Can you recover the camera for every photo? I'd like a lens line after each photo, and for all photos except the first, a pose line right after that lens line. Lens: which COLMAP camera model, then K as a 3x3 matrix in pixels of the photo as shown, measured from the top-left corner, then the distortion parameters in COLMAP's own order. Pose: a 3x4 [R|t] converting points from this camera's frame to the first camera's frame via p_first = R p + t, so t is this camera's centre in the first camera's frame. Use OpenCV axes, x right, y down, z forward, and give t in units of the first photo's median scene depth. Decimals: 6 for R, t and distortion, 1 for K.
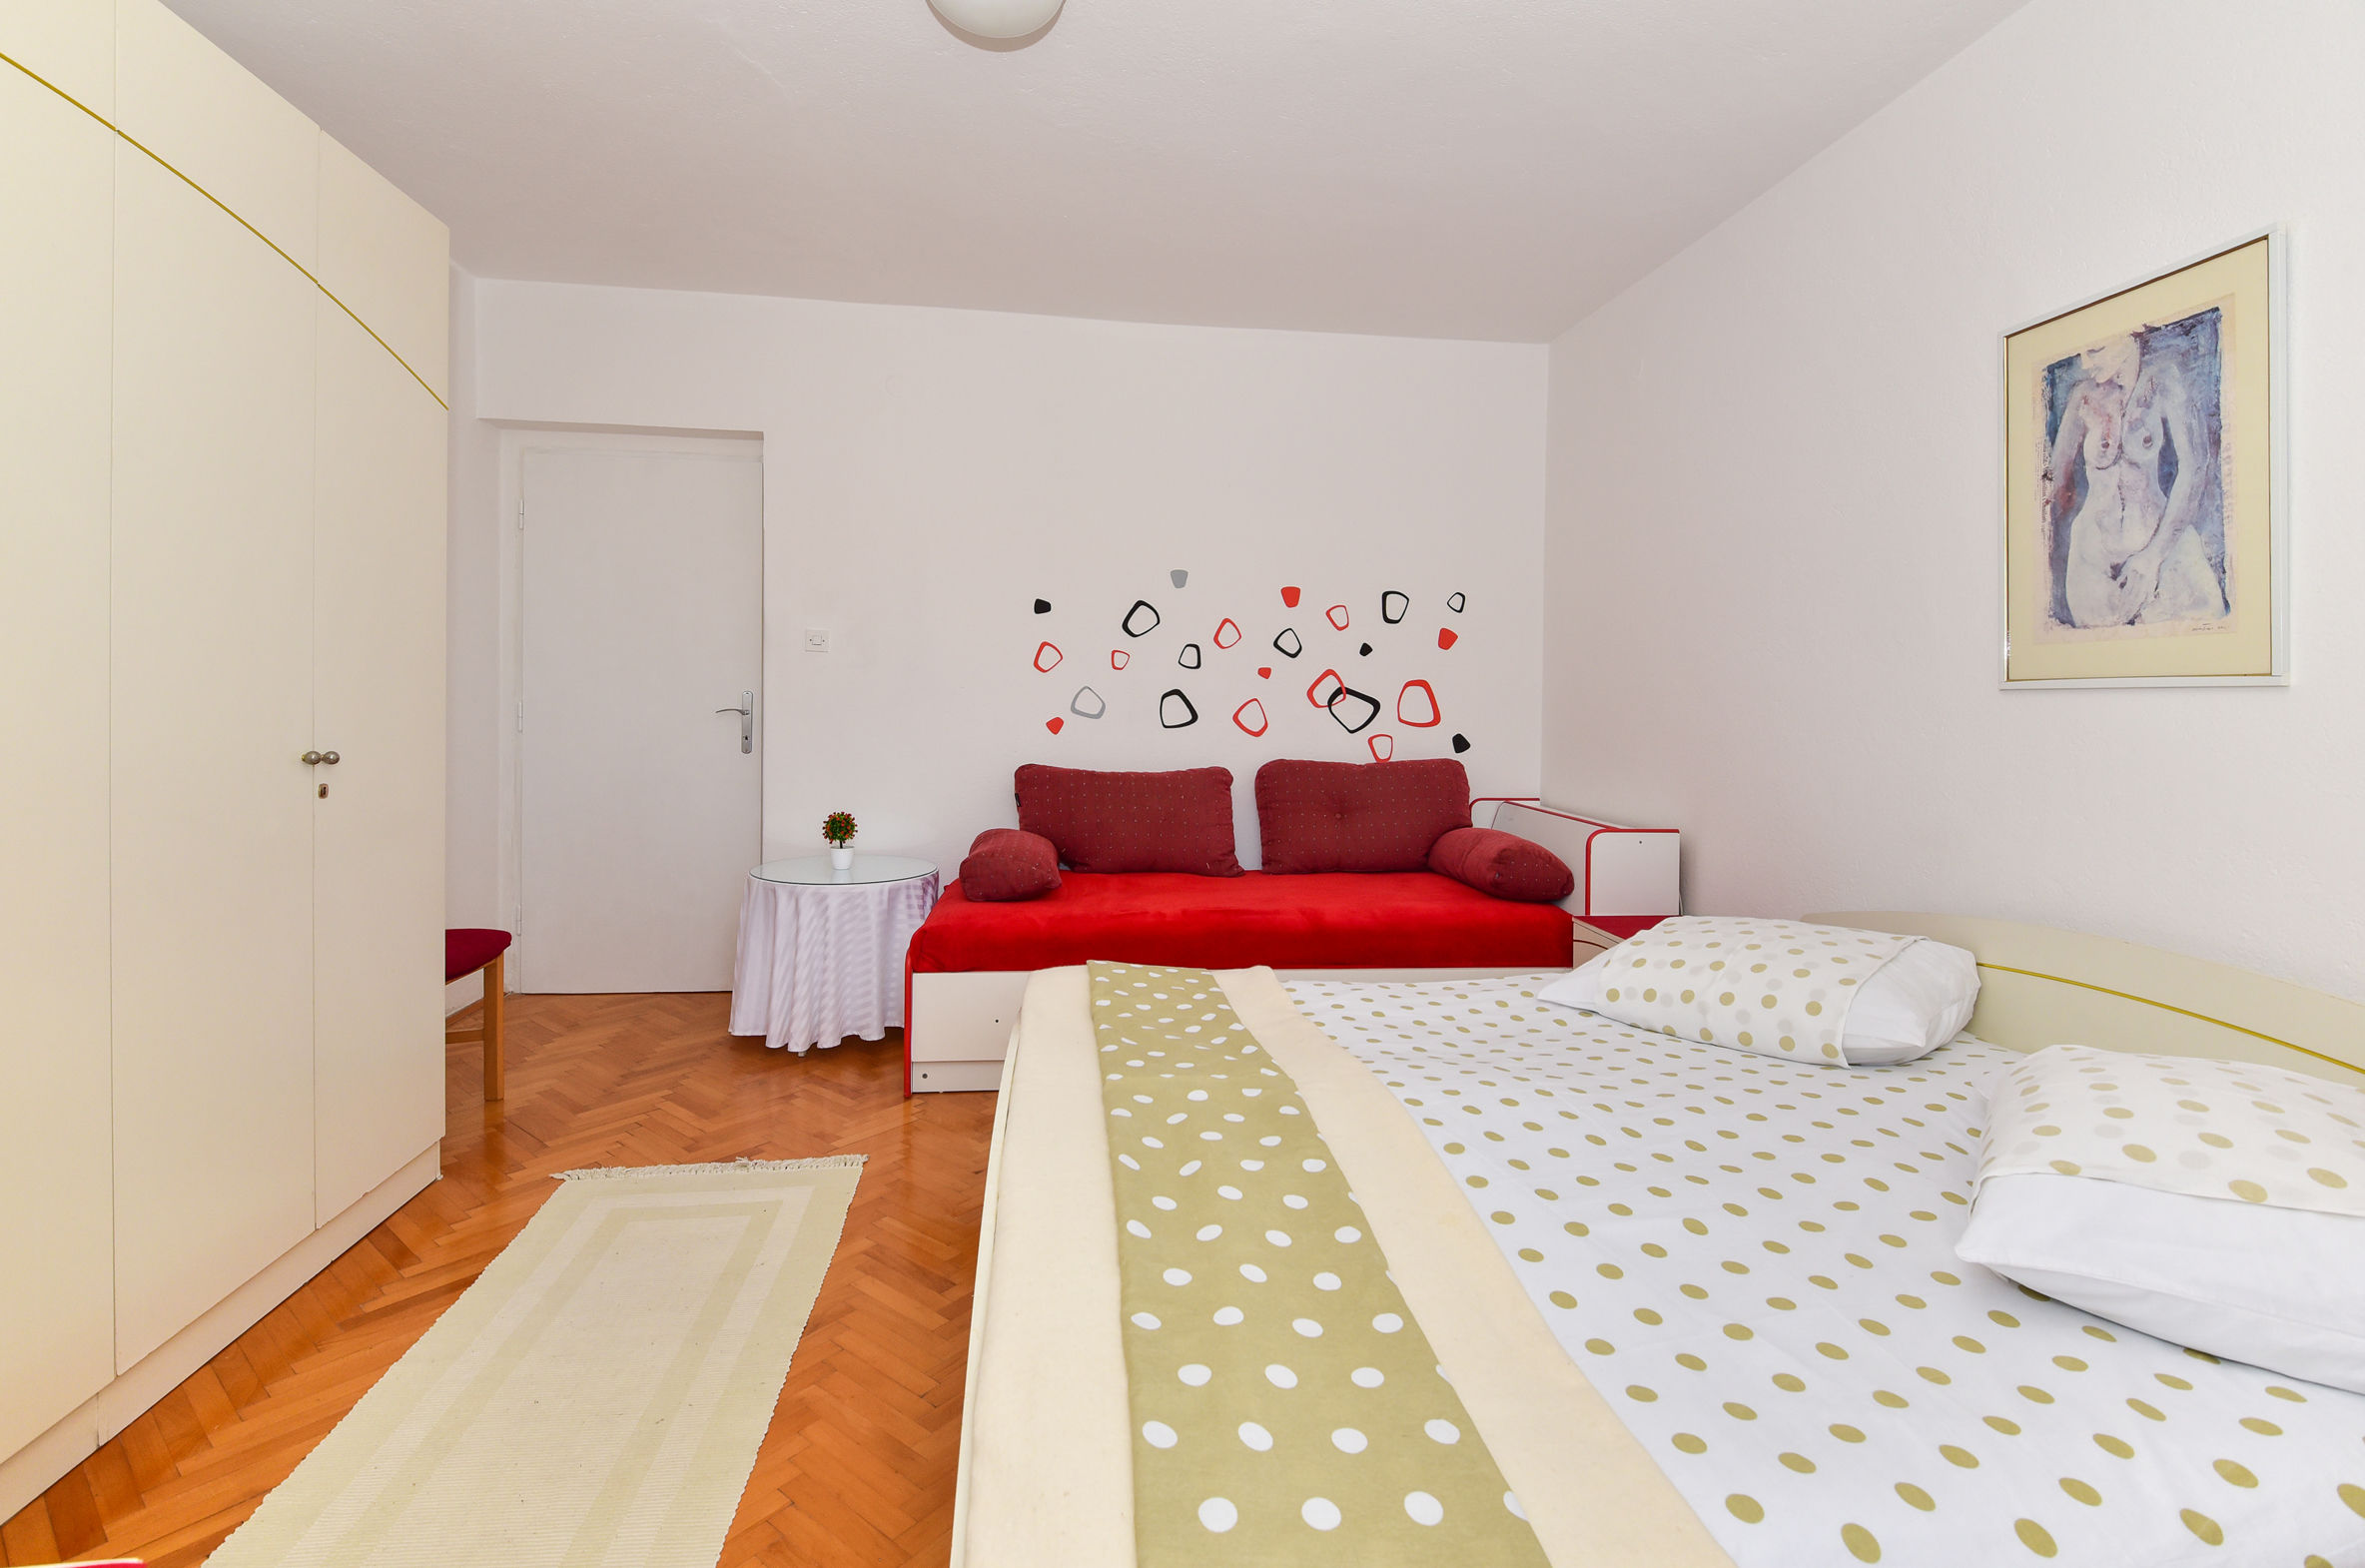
lens RADIAL K [[1098.8, 0, 1154.7], [0, 1098.8, 715.1], [0, 0, 1]] dist [0.017642, -0.024391]
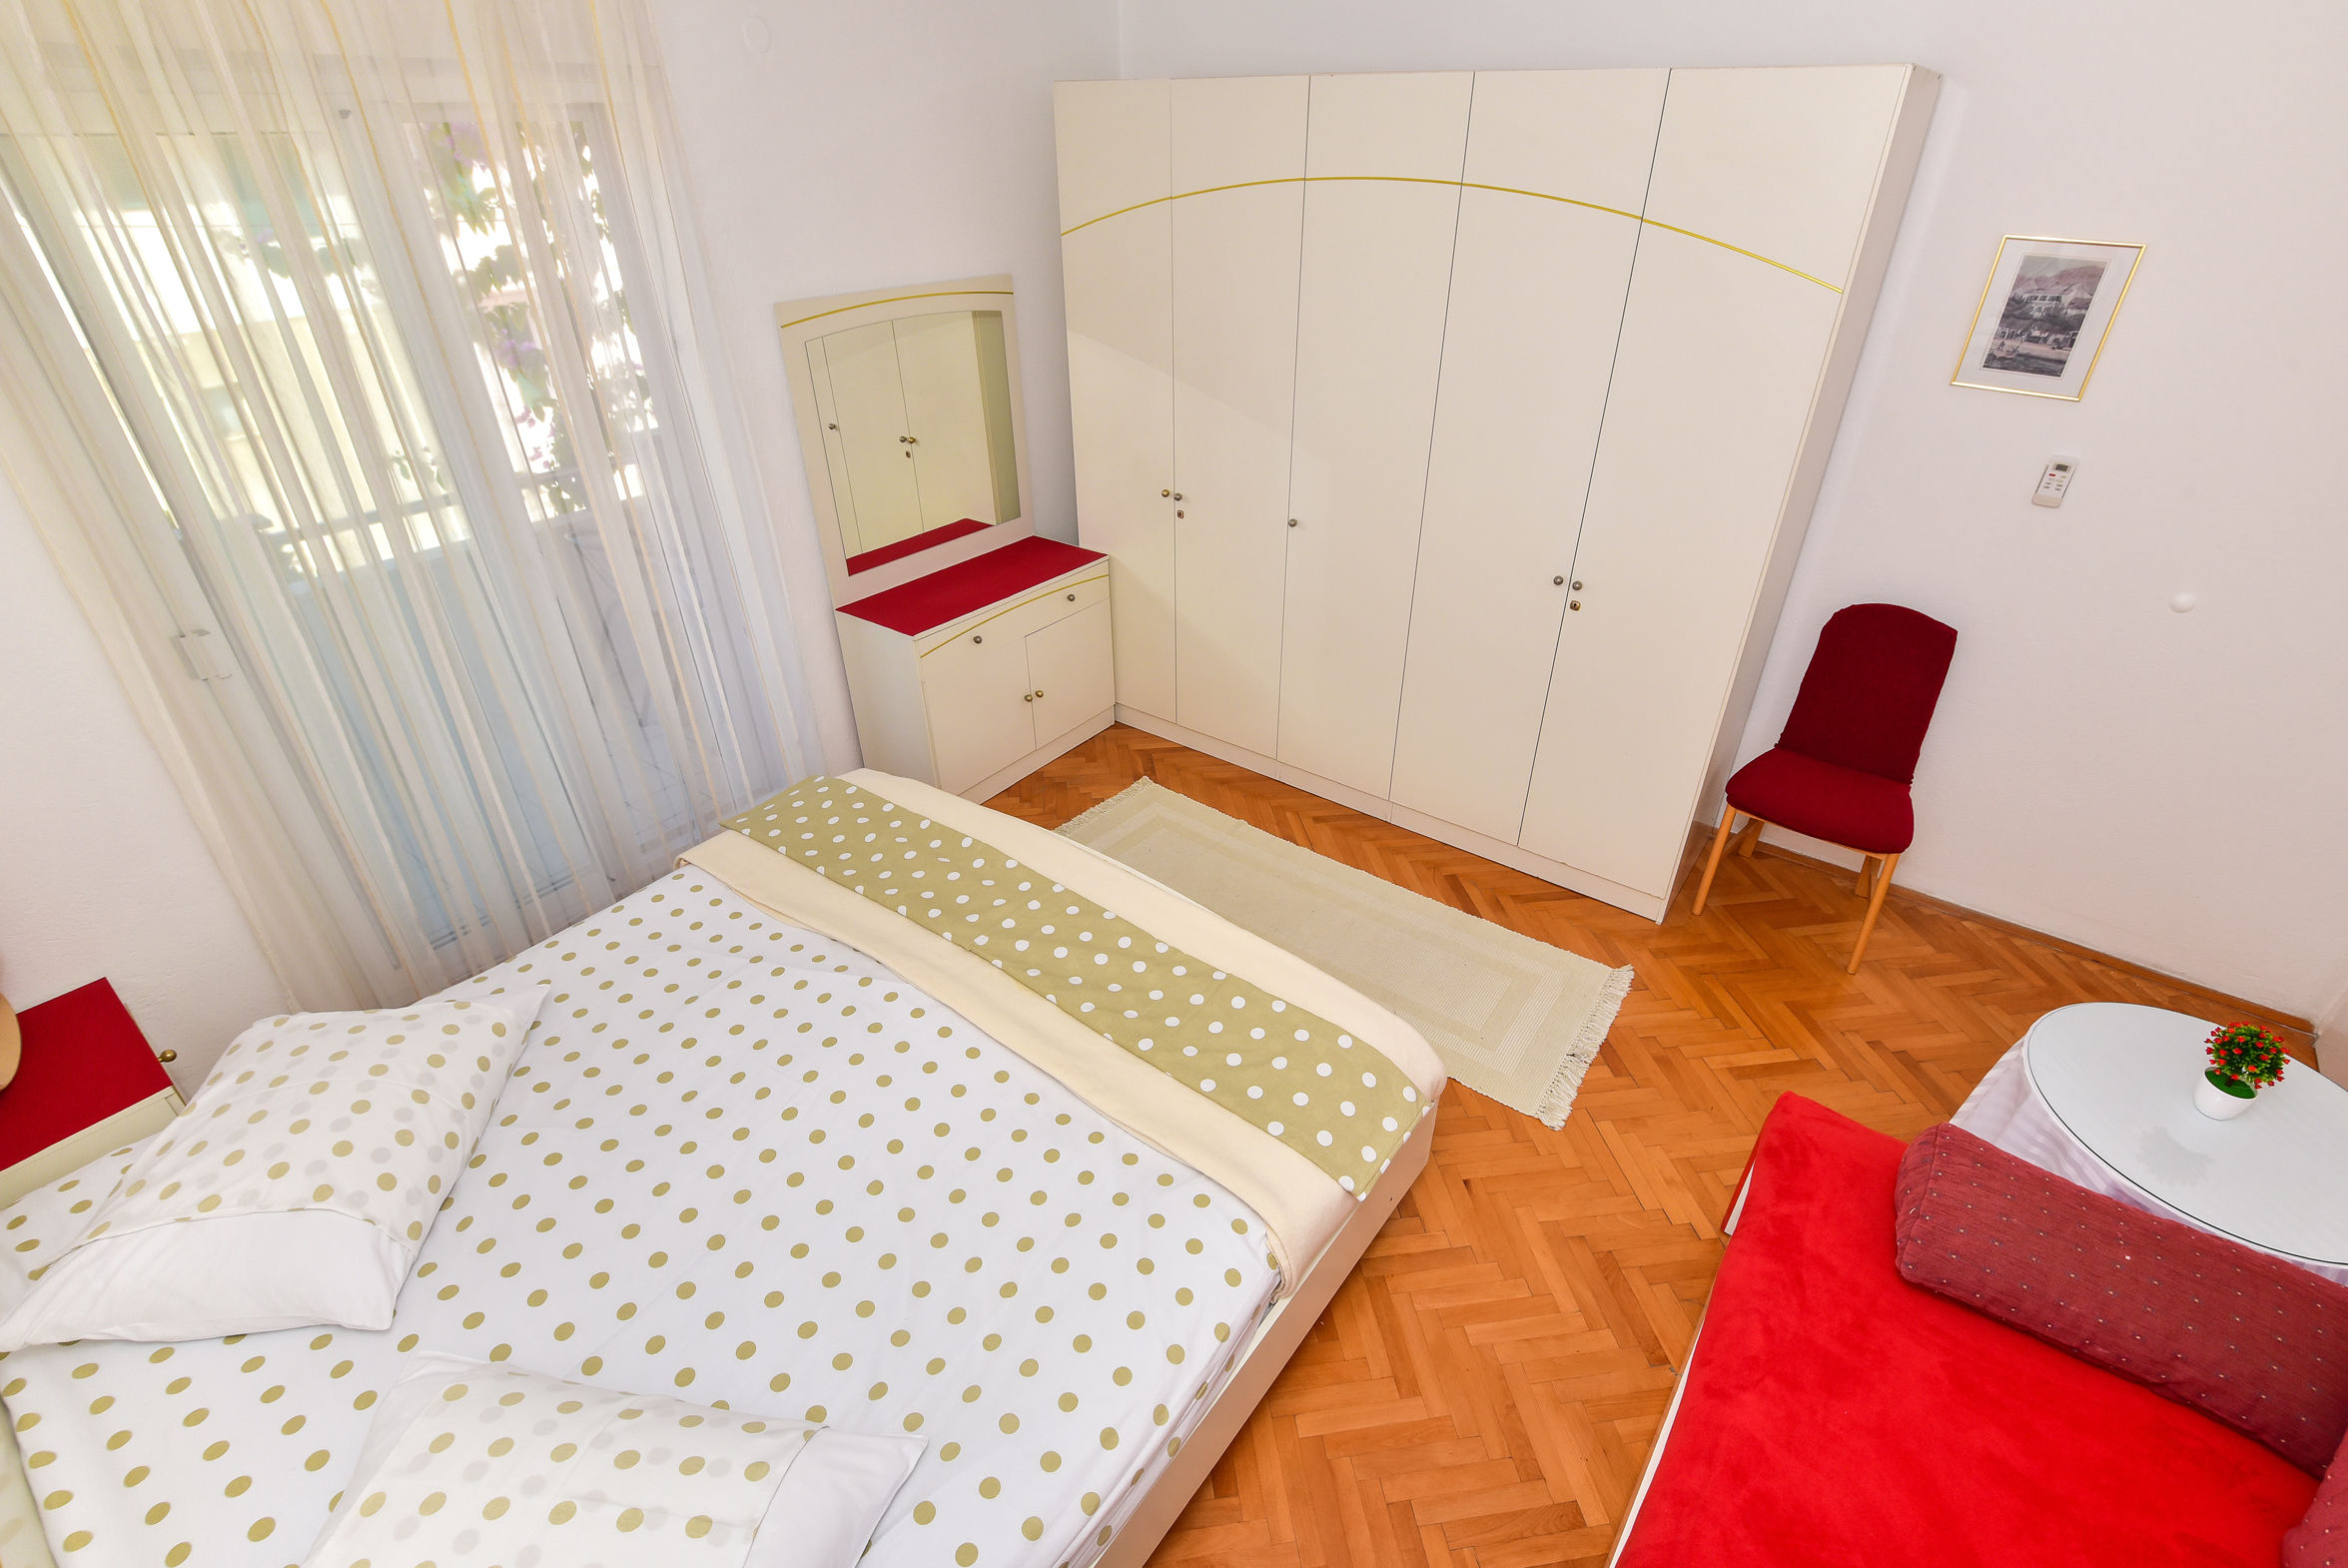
lens RADIAL K [[1022.0, 0, 1201.8], [0, 1022.0, 759.9], [0, 0, 1]] dist [0.021771, -0.017602]
pose [[-0.672228, 0.357665, -0.648217, 0.567569], [-0.029424, 0.861963, 0.506117, -0.448492], [0.739759, 0.359299, -0.568912, 1.529821]]
